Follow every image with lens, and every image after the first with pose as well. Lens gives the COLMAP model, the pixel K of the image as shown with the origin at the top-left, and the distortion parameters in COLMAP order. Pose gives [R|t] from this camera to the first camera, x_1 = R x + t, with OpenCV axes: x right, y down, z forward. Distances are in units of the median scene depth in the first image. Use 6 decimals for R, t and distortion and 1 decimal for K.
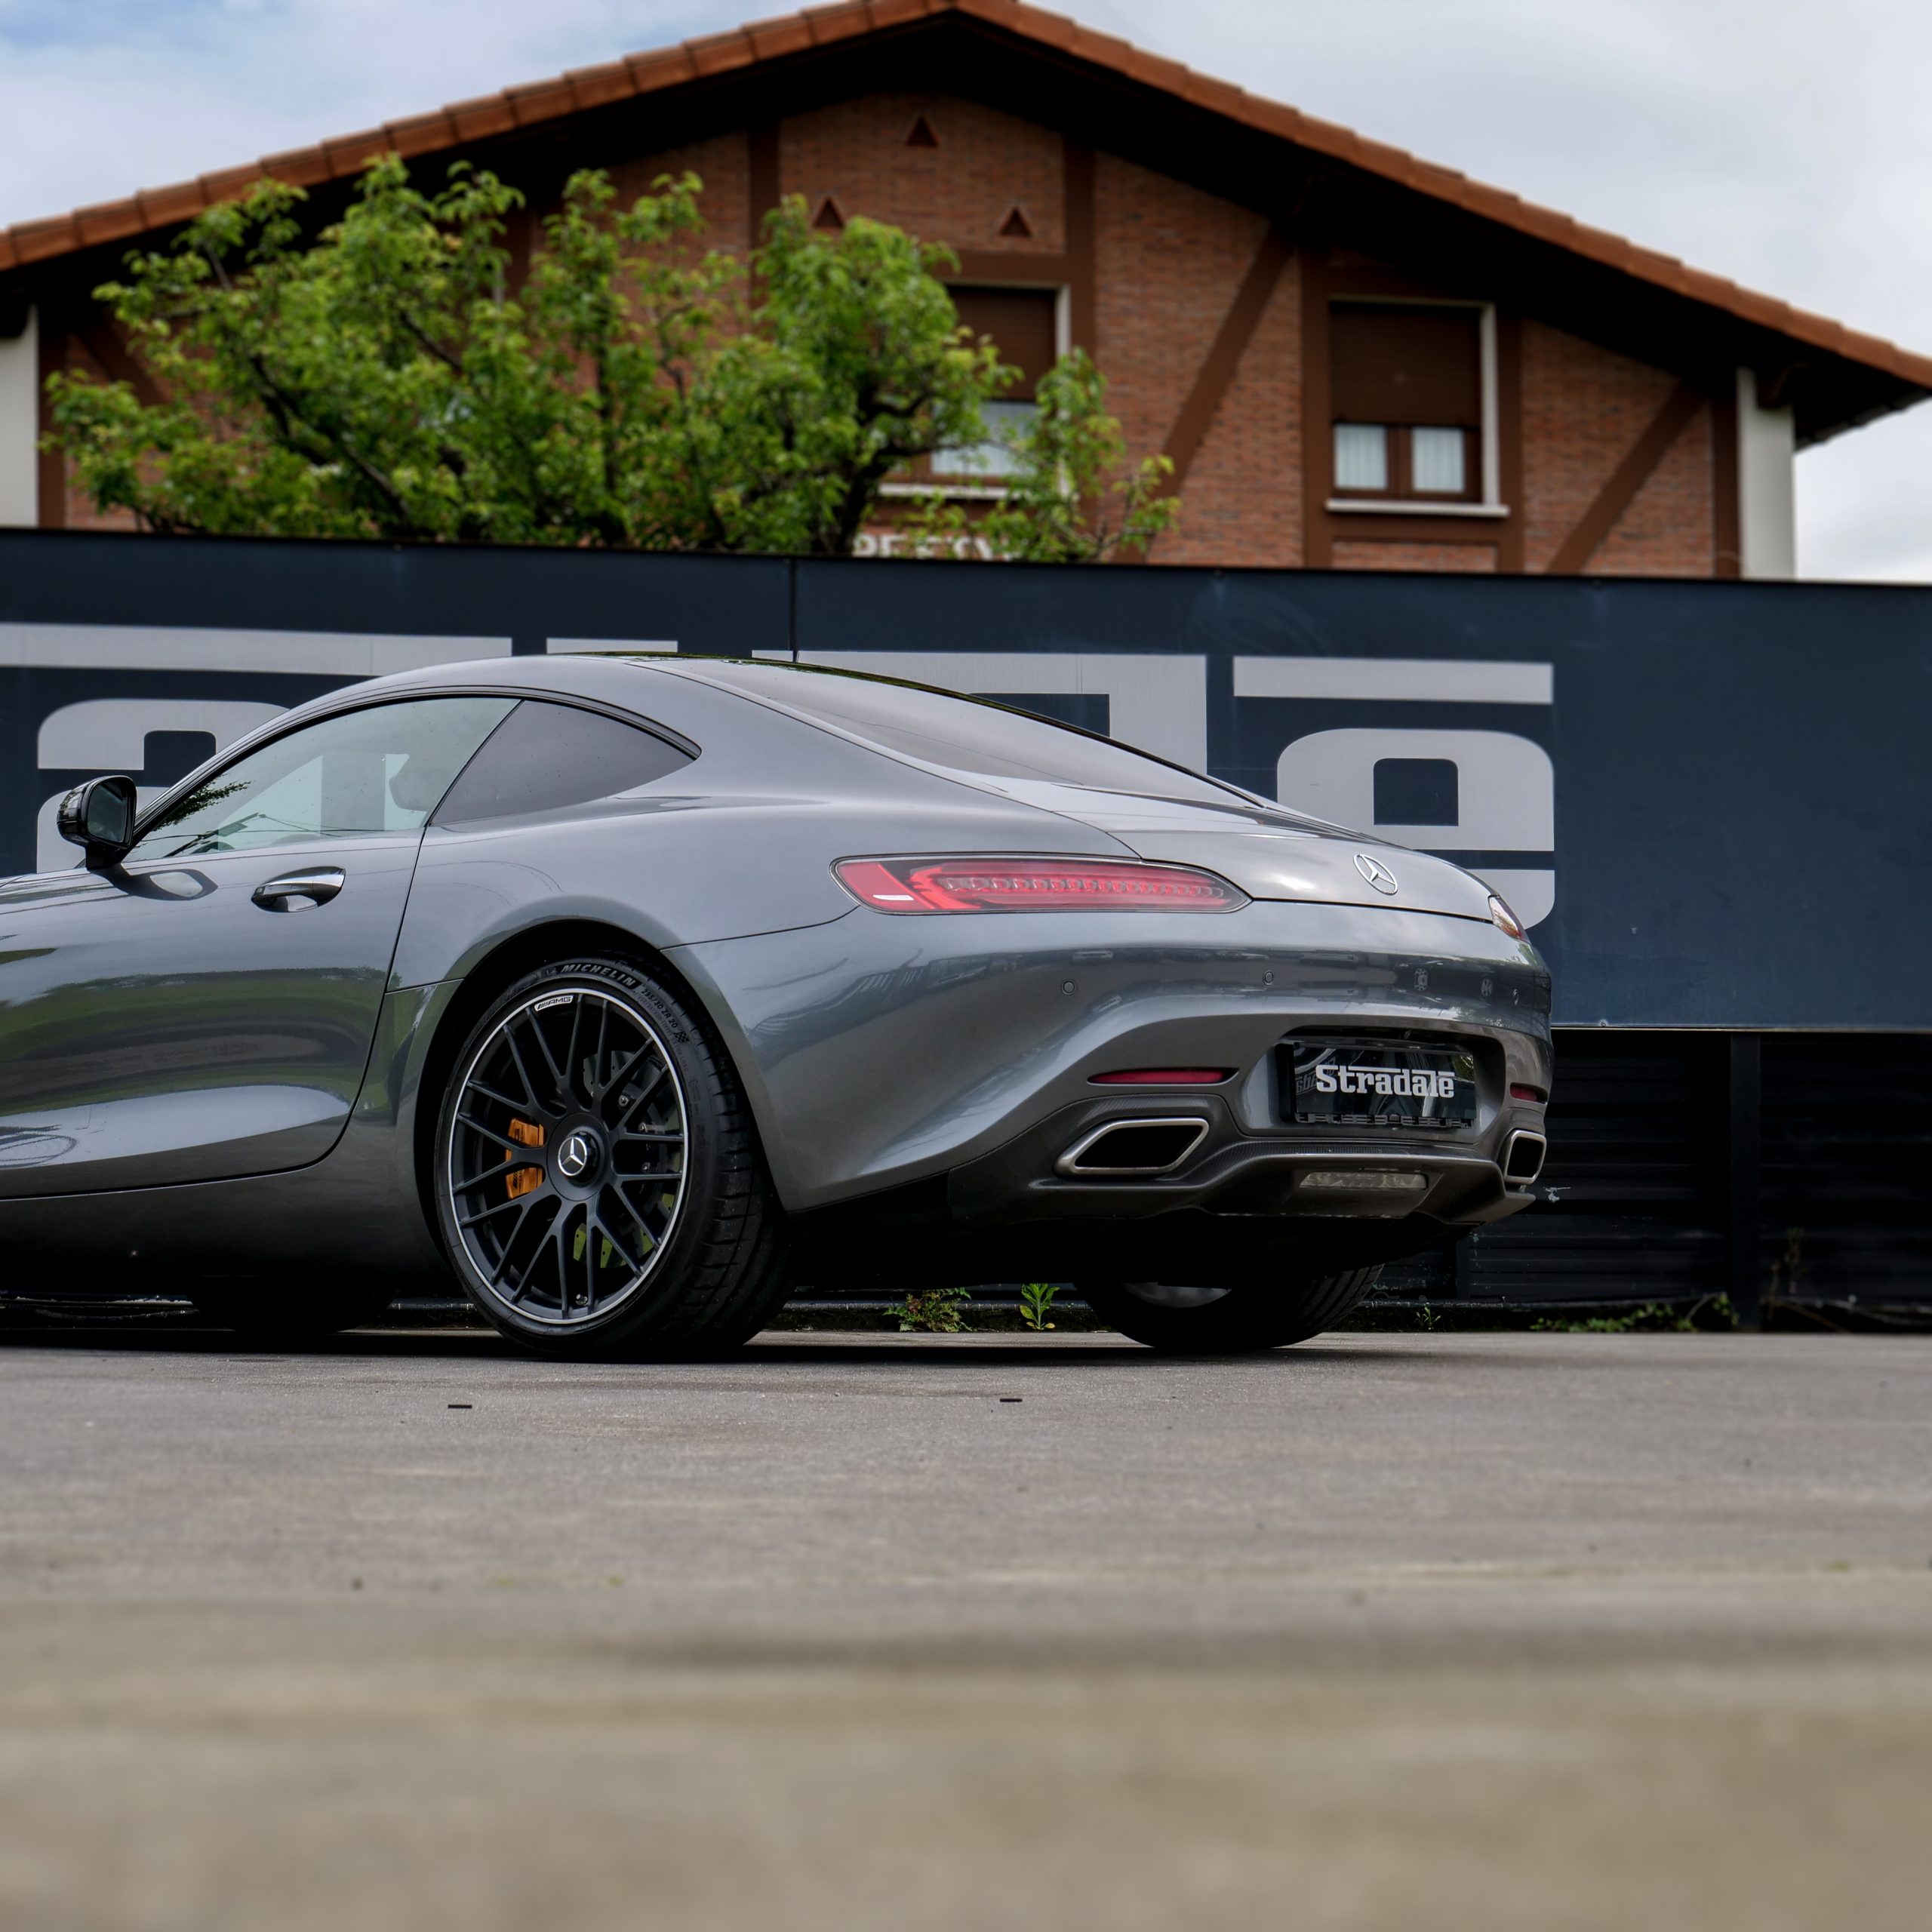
lens RADIAL K [[4774.8, 0, 906.5], [0, 4774.8, 935.5], [0, 0, 1]] dist [-0.001436, 0.045183]
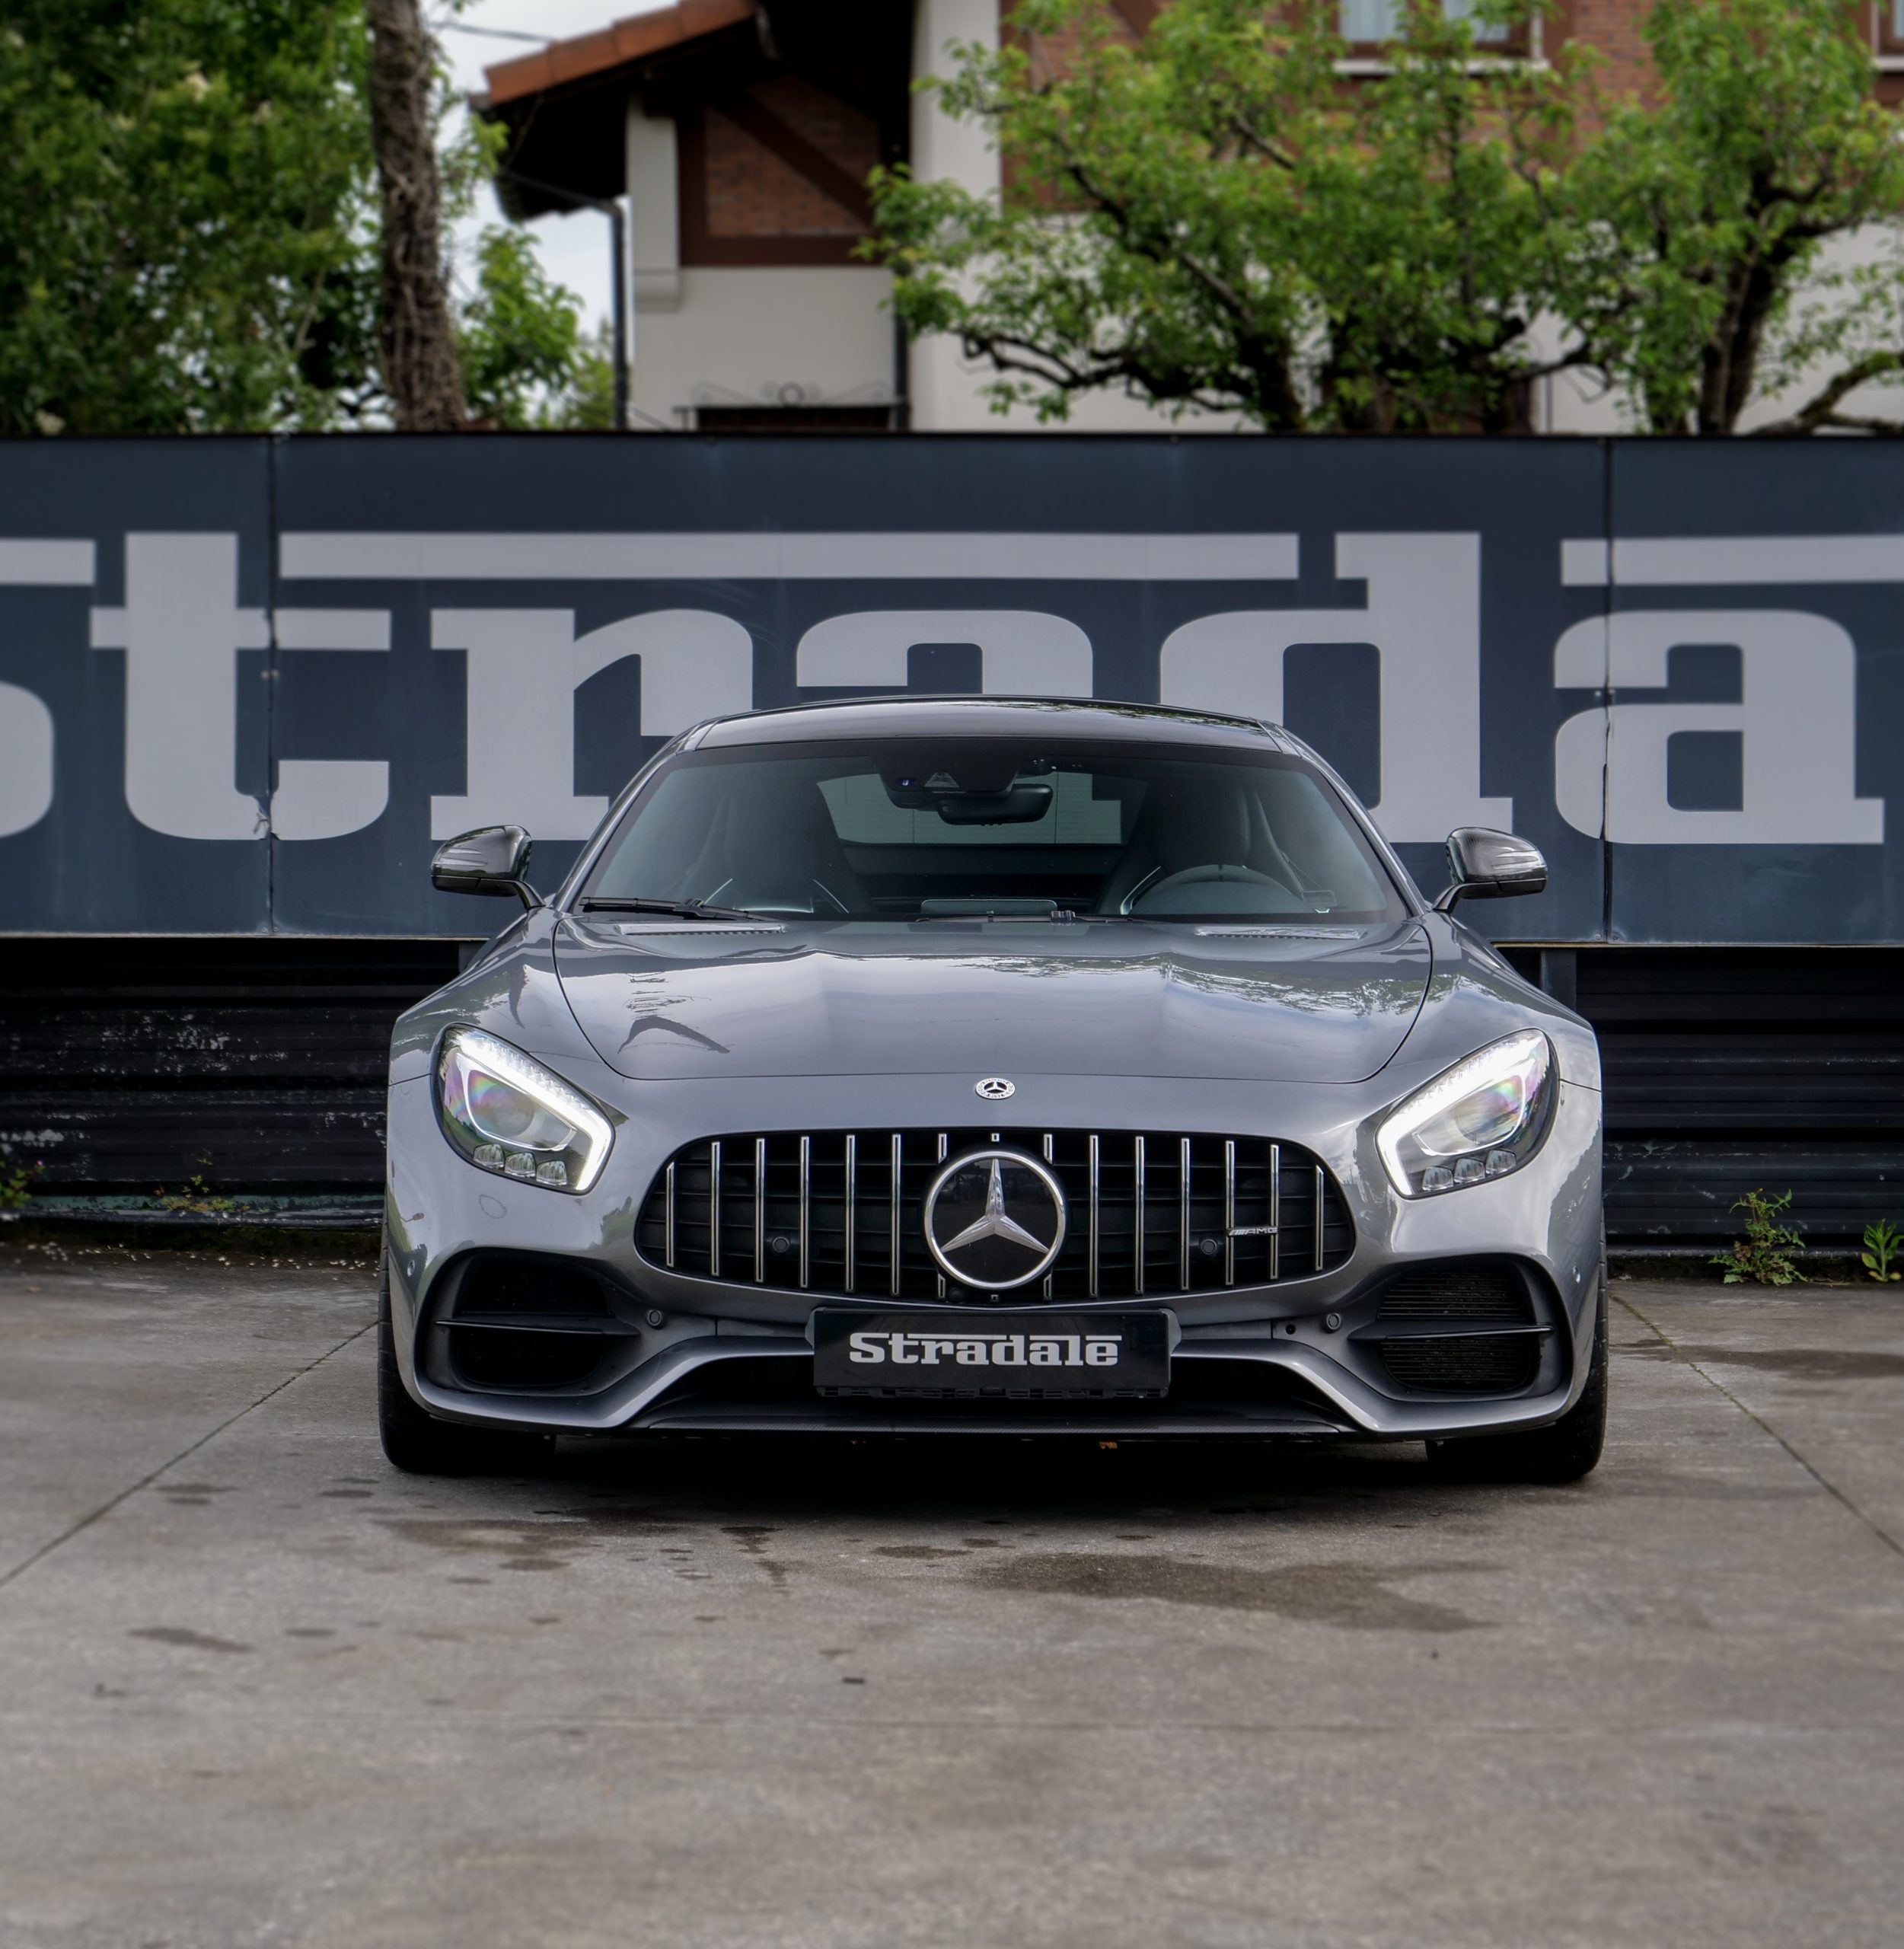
lens RADIAL K [[5821.3, 0, 848.5], [0, 5821.3, 944.6], [0, 0, 1]] dist [-0.000581, 0.021877]
pose [[0.972513, 0.004466, -0.232807, 0.082289], [0.016422, 0.996011, 0.087706, -0.071789], [0.232270, -0.089119, 0.968560, -0.103456]]
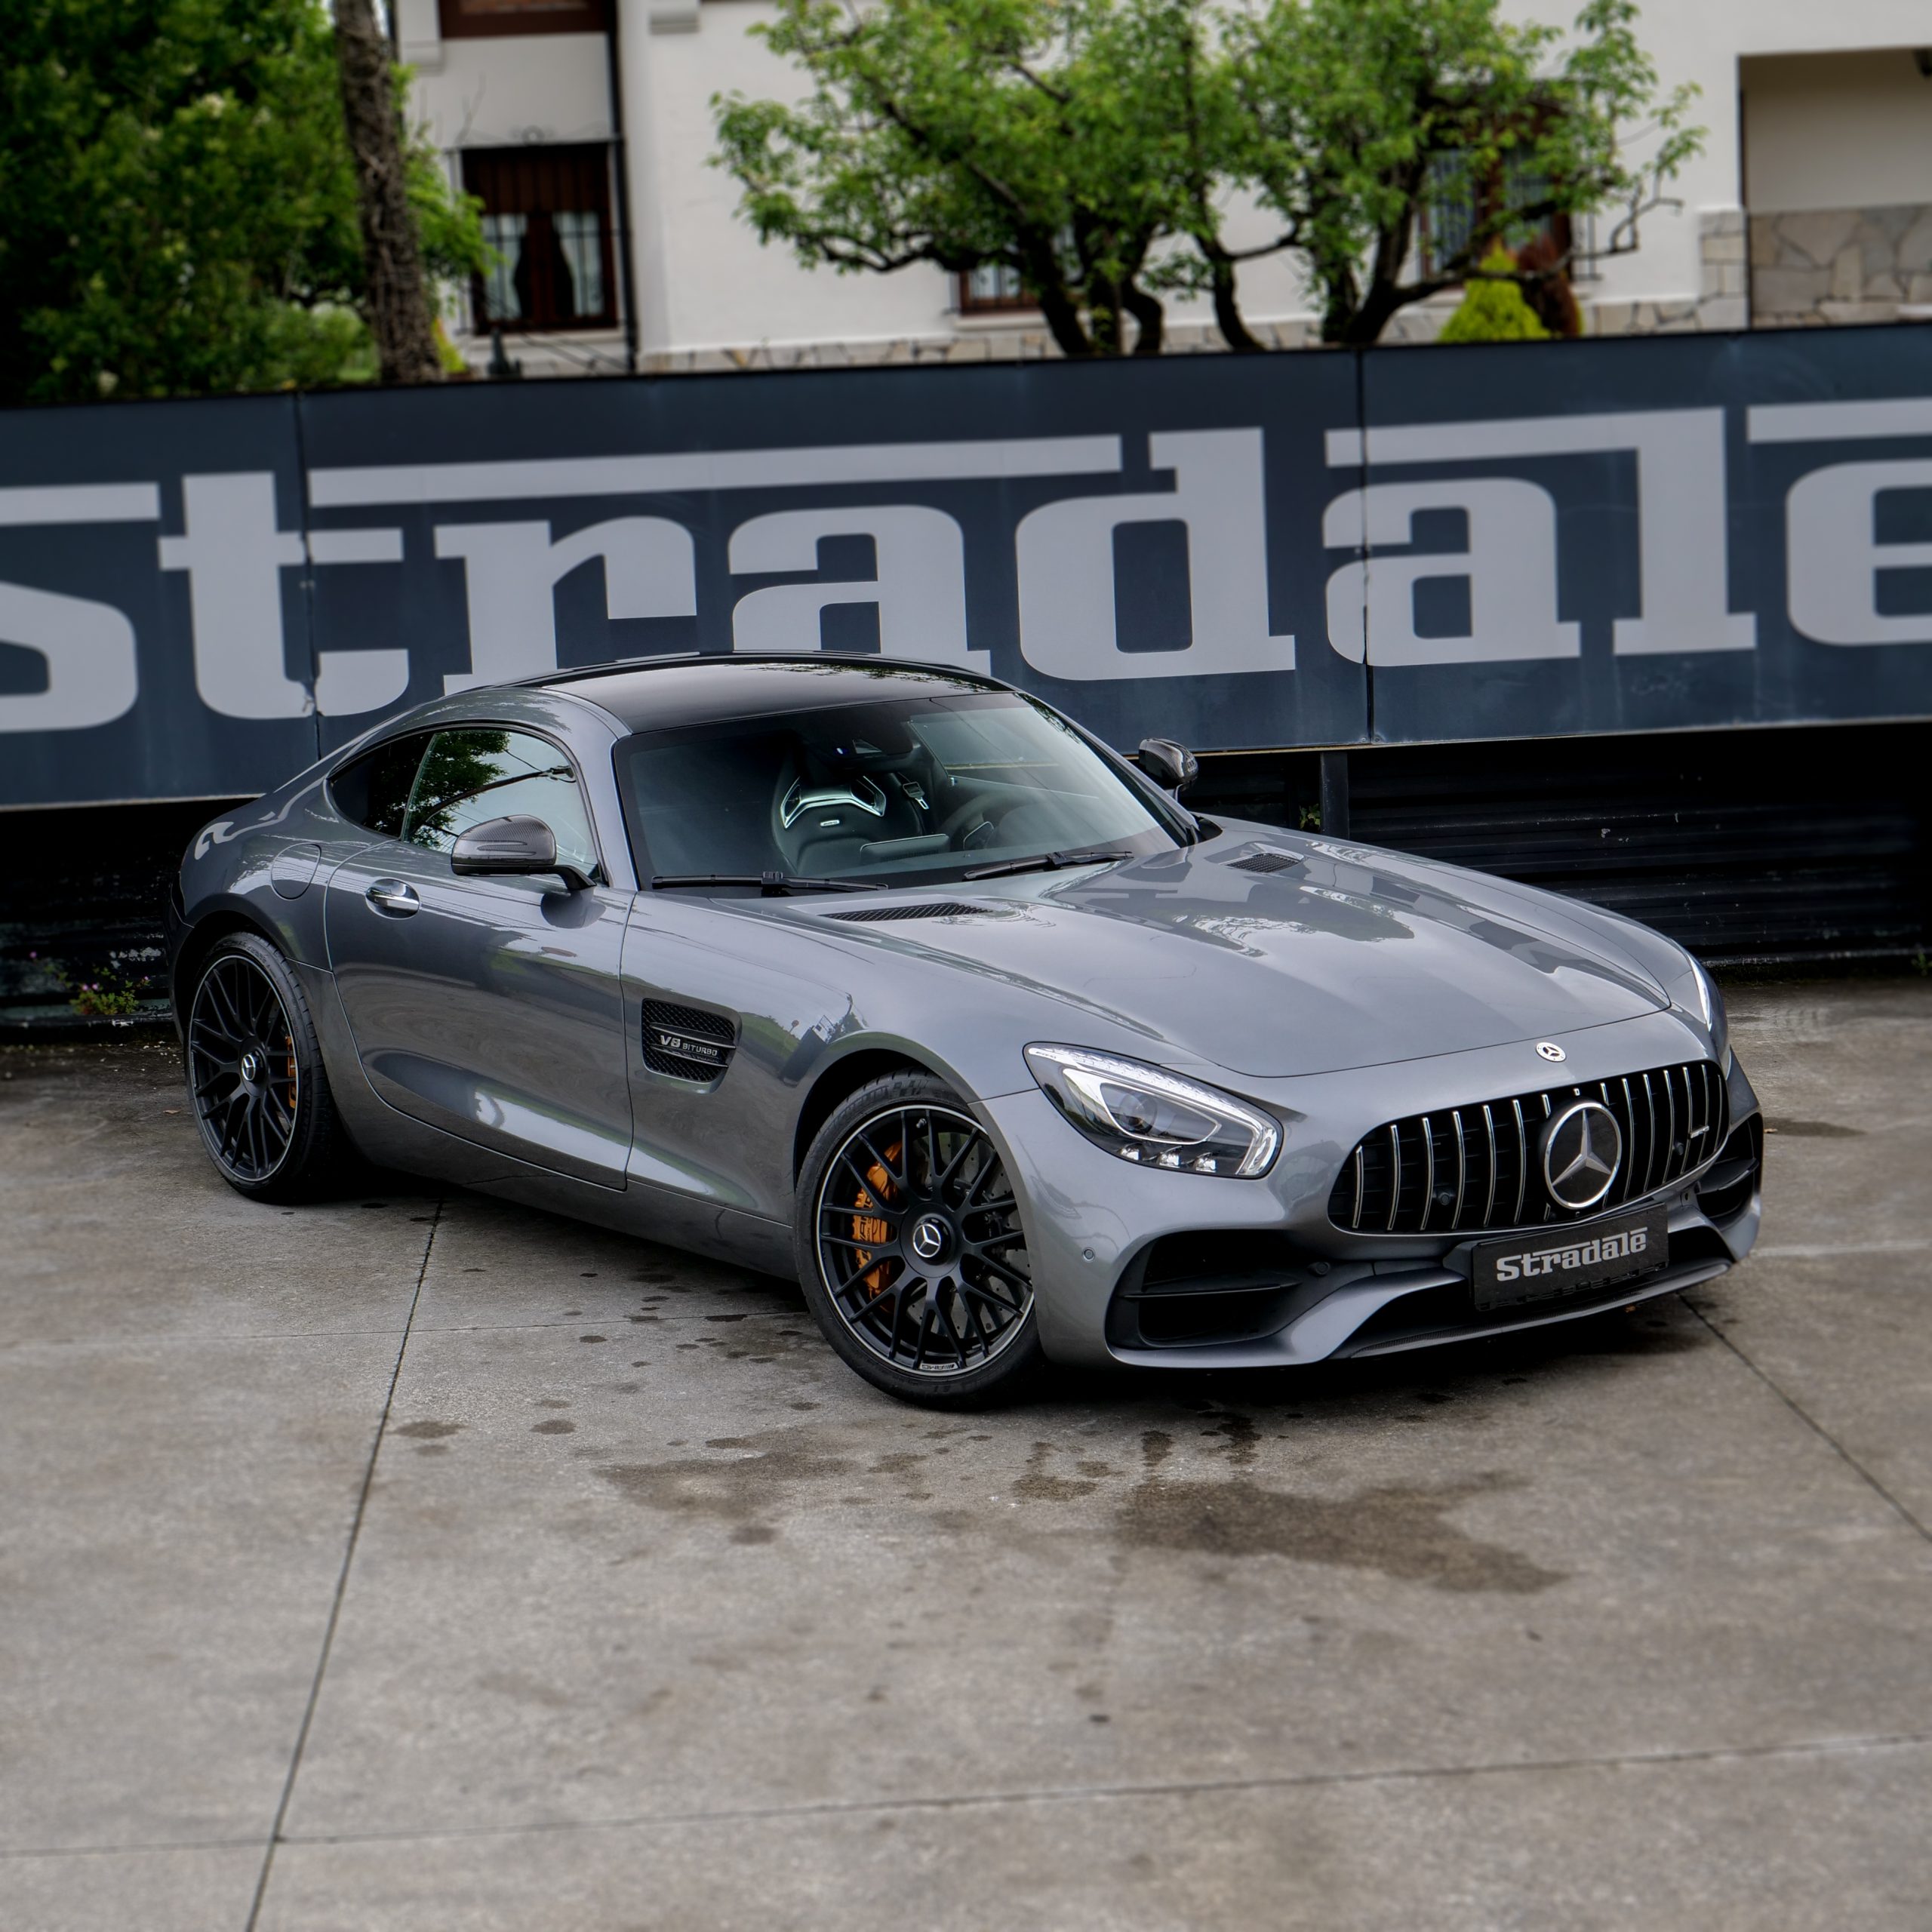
lens RADIAL K [[4249.7, 0, 925.3], [0, 4249.7, 978.1], [0, 0, 1]] dist [0.005822, -0.090497]
pose [[0.990096, -0.023798, -0.138360, 0.009638], [0.054235, 0.973855, 0.220601, -0.142242], [0.129493, -0.225921, 0.965501, -0.037866]]
